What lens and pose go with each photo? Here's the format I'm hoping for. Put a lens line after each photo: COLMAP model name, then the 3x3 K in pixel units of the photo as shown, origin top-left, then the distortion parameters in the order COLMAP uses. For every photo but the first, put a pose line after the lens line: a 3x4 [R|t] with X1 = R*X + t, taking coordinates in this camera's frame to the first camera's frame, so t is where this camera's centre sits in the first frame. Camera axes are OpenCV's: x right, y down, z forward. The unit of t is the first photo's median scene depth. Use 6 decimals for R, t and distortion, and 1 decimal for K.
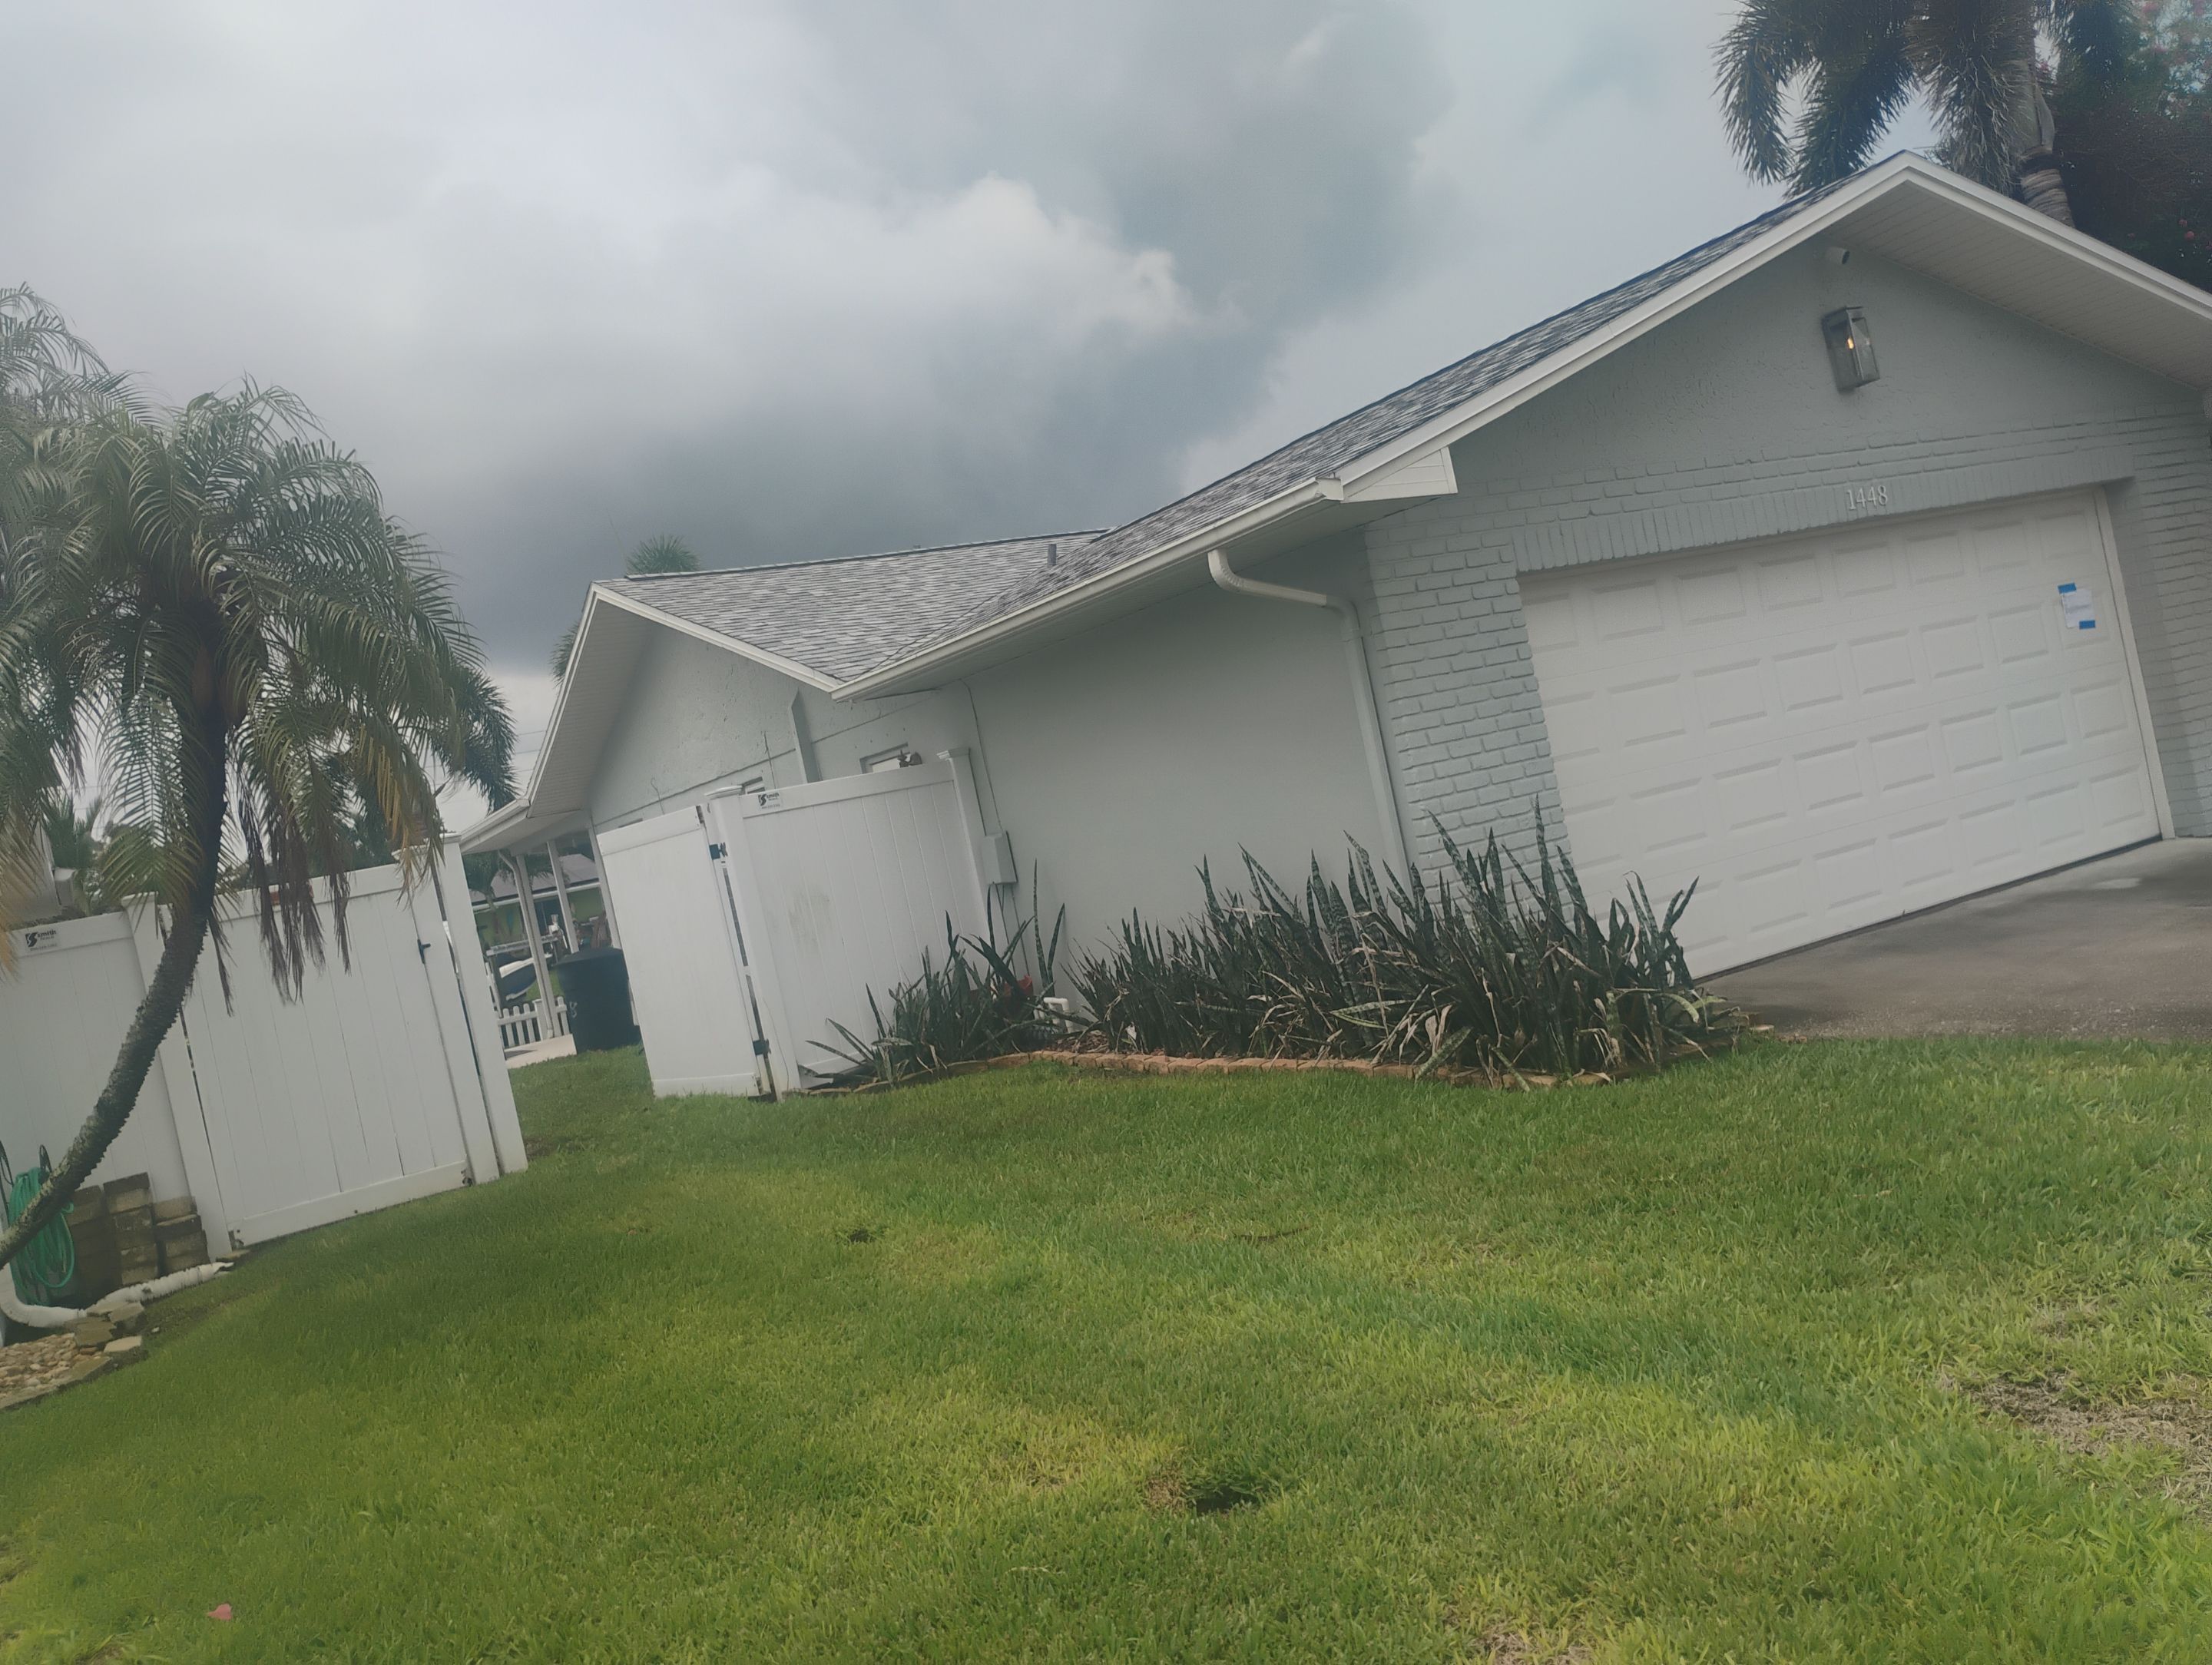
lens RADIAL K [[1884.4, 0, 1106.0], [0, 1884.4, 832.5], [0, 0, 1]] dist [0.075491, -0.090837]
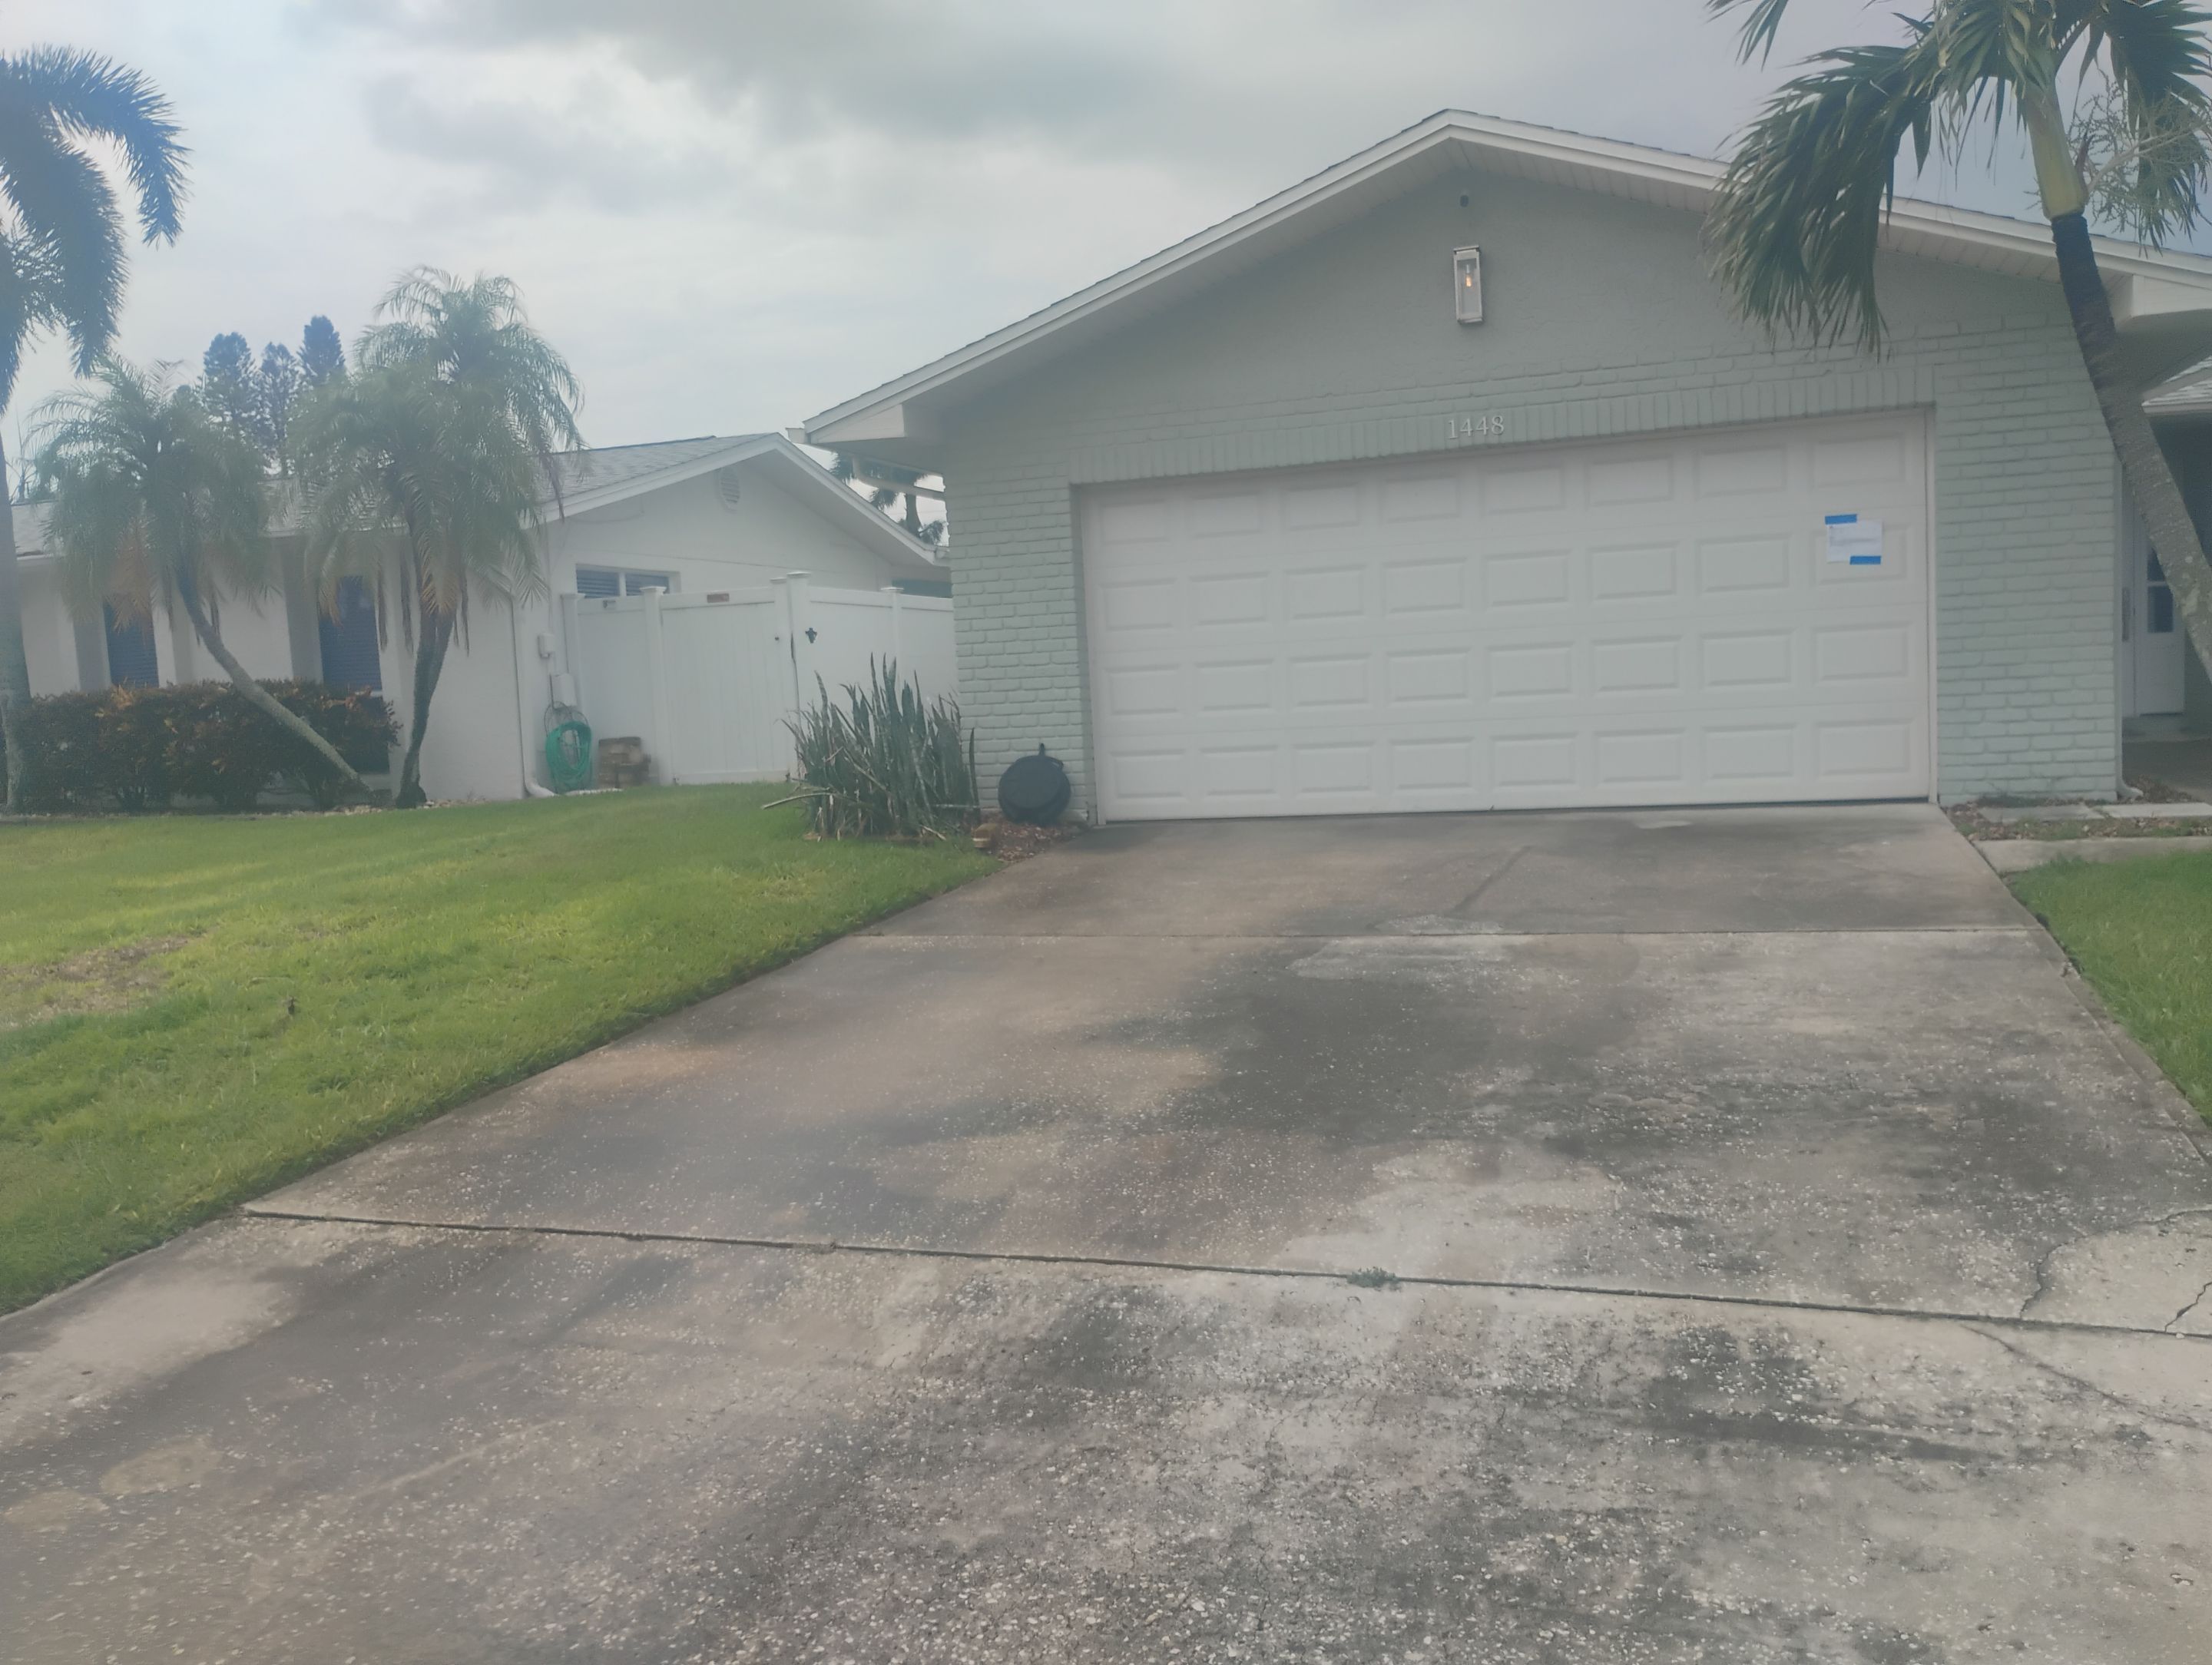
lens RADIAL K [[1884.4, 0, 1106.0], [0, 1884.4, 832.5], [0, 0, 1]] dist [0.075491, -0.090837]
pose [[0.654010, 0.228946, -0.721009, 1.077539], [-0.086100, 0.969438, 0.229732, -0.179246], [0.751570, -0.088168, 0.653735, 0.117451]]
